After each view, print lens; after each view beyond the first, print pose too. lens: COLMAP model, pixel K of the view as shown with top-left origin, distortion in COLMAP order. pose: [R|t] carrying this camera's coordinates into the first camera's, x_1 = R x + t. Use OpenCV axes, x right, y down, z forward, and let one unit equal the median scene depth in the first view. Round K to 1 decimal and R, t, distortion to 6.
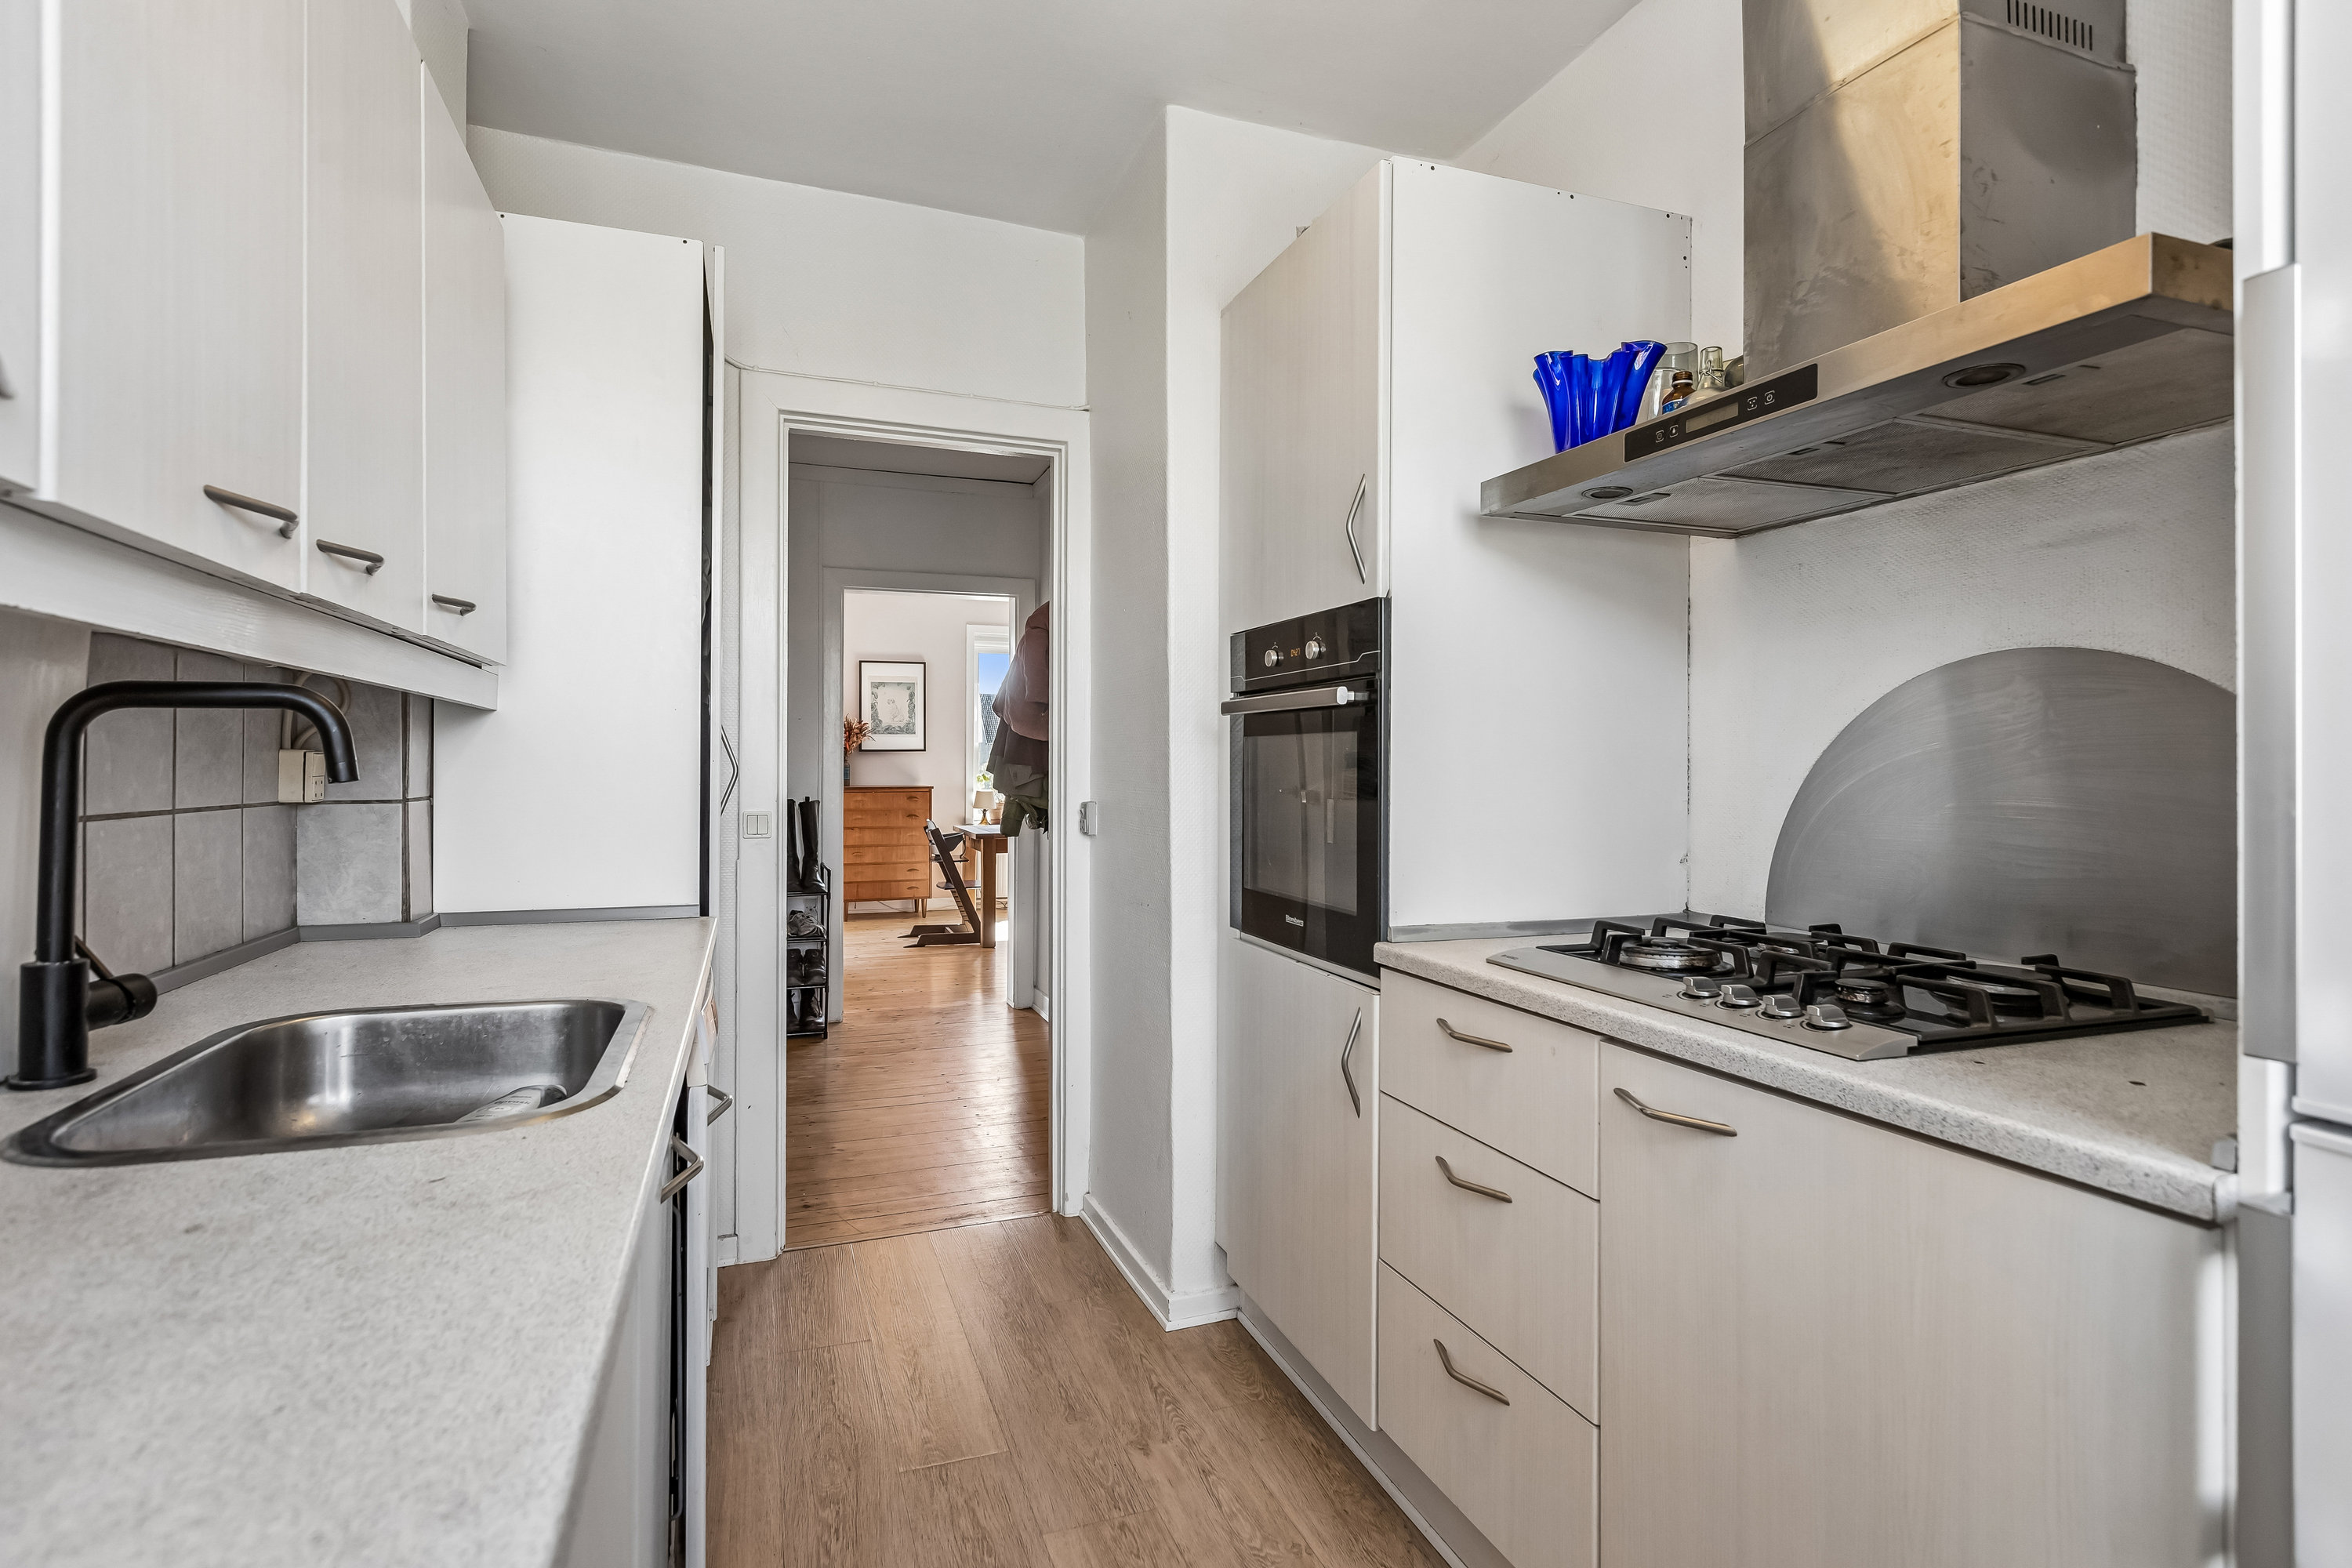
lens RADIAL K [[1161.0, 0, 1169.9], [0, 1161.0, 759.5], [0, 0, 1]] dist [-0.000812, 0.001443]
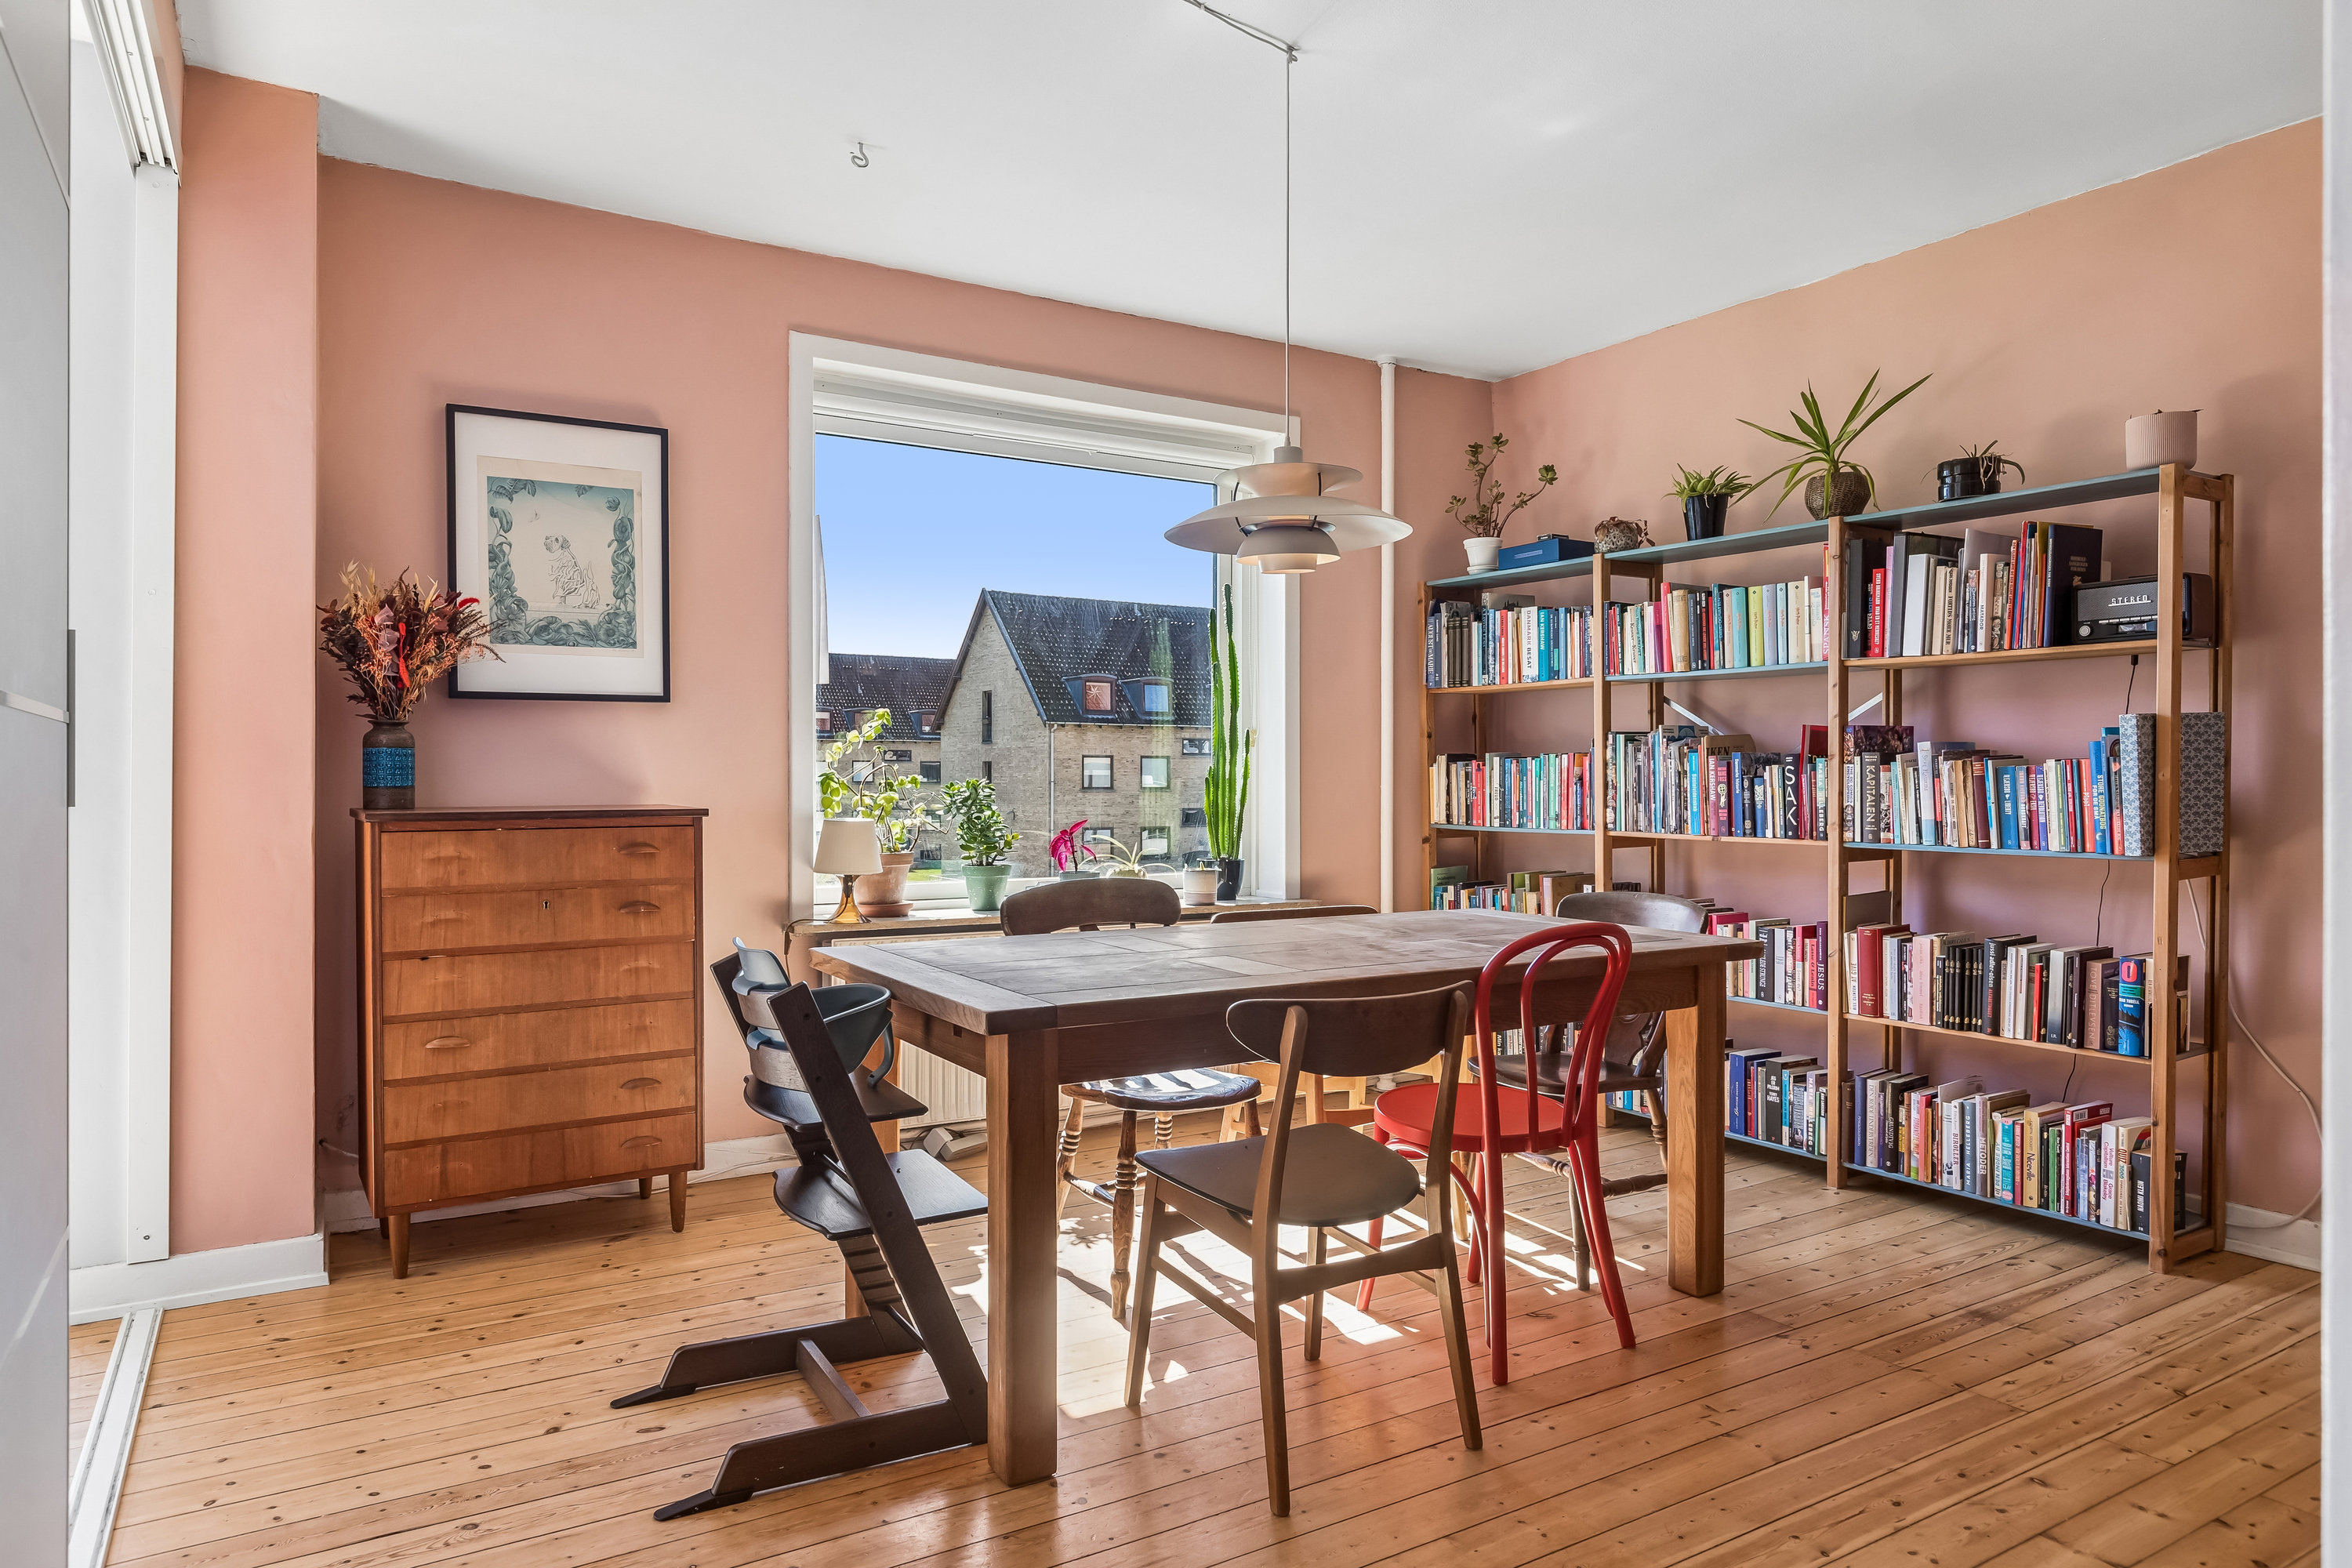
lens RADIAL K [[1423.8, 0, 1181.5], [0, 1423.8, 780.2], [0, 0, 1]] dist [-0.009134, 0.003134]
pose [[0.978396, -0.007434, 0.206605, -0.154026], [0.007550, 0.999971, 0.000223, 0.016207], [-0.206601, 0.001342, 0.978424, 0.585856]]
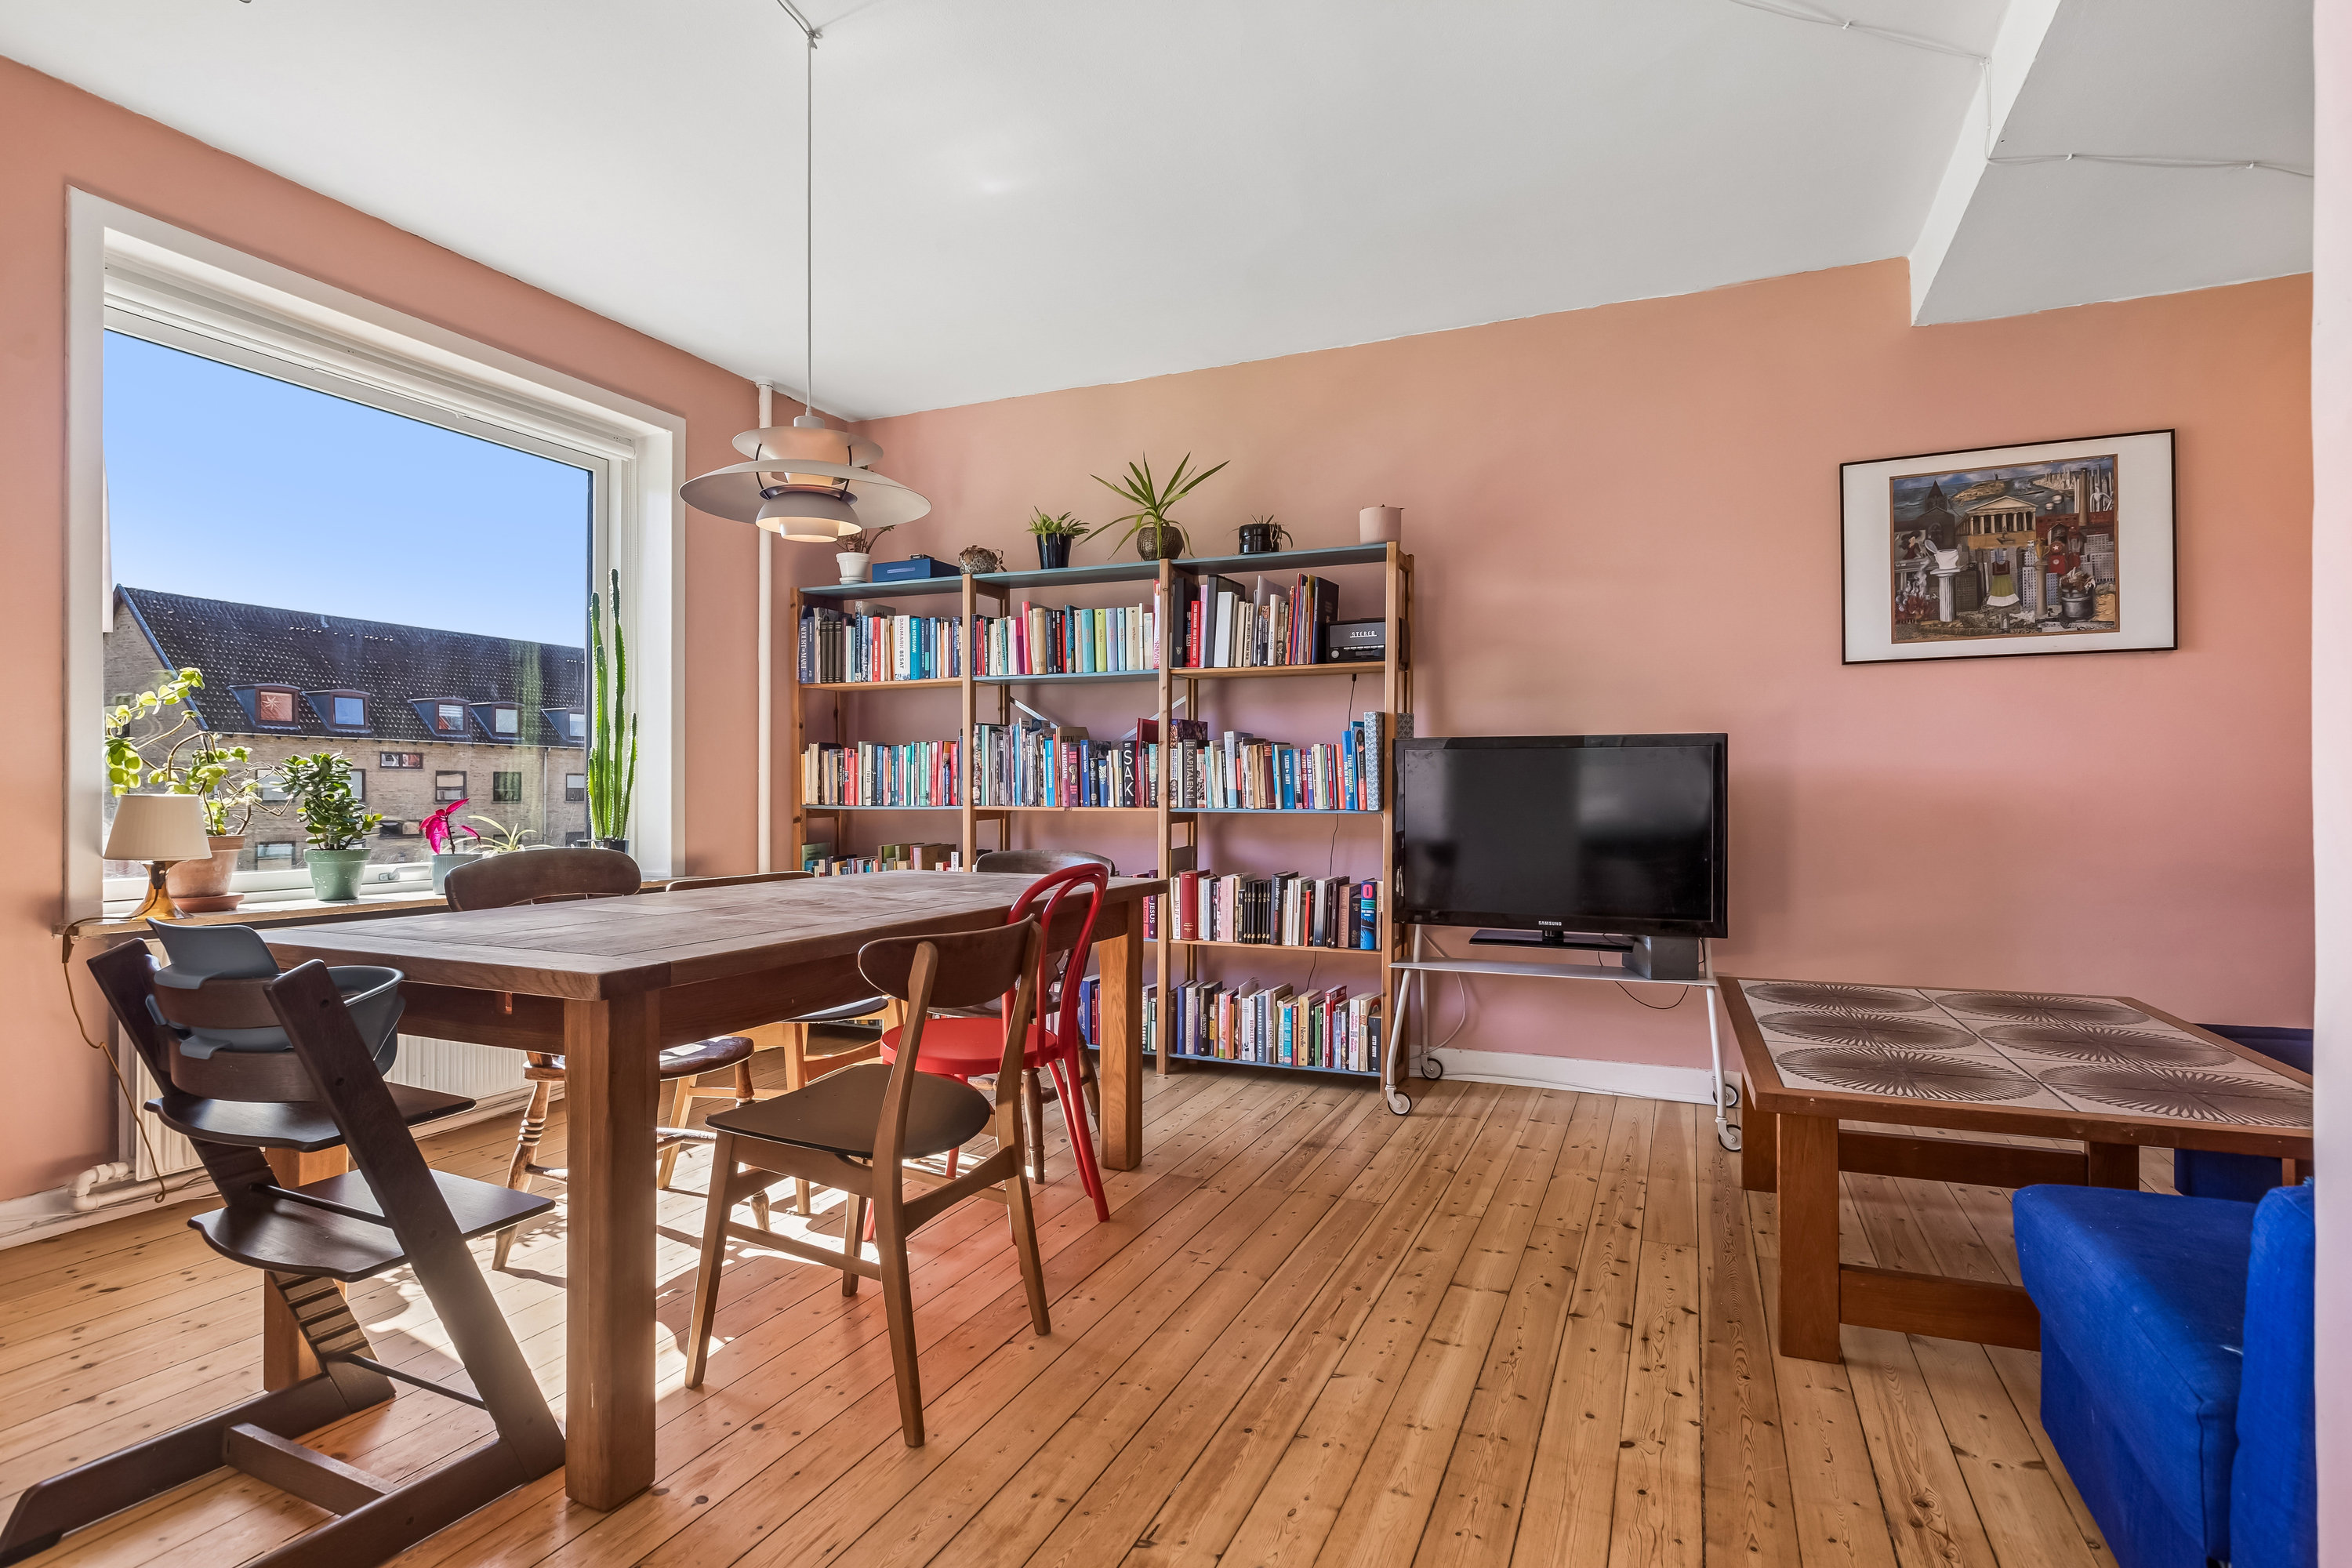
lens RADIAL K [[1161.0, 0, 1158.9], [0, 1161.0, 787.7], [0, 0, 1]] dist [-0.000812, 0.001443]
pose [[0.694344, -0.005218, 0.719624, -0.199677], [0.007485, 0.999972, 0.000028, 0.027533], [-0.719604, 0.005367, 0.694364, 0.644823]]
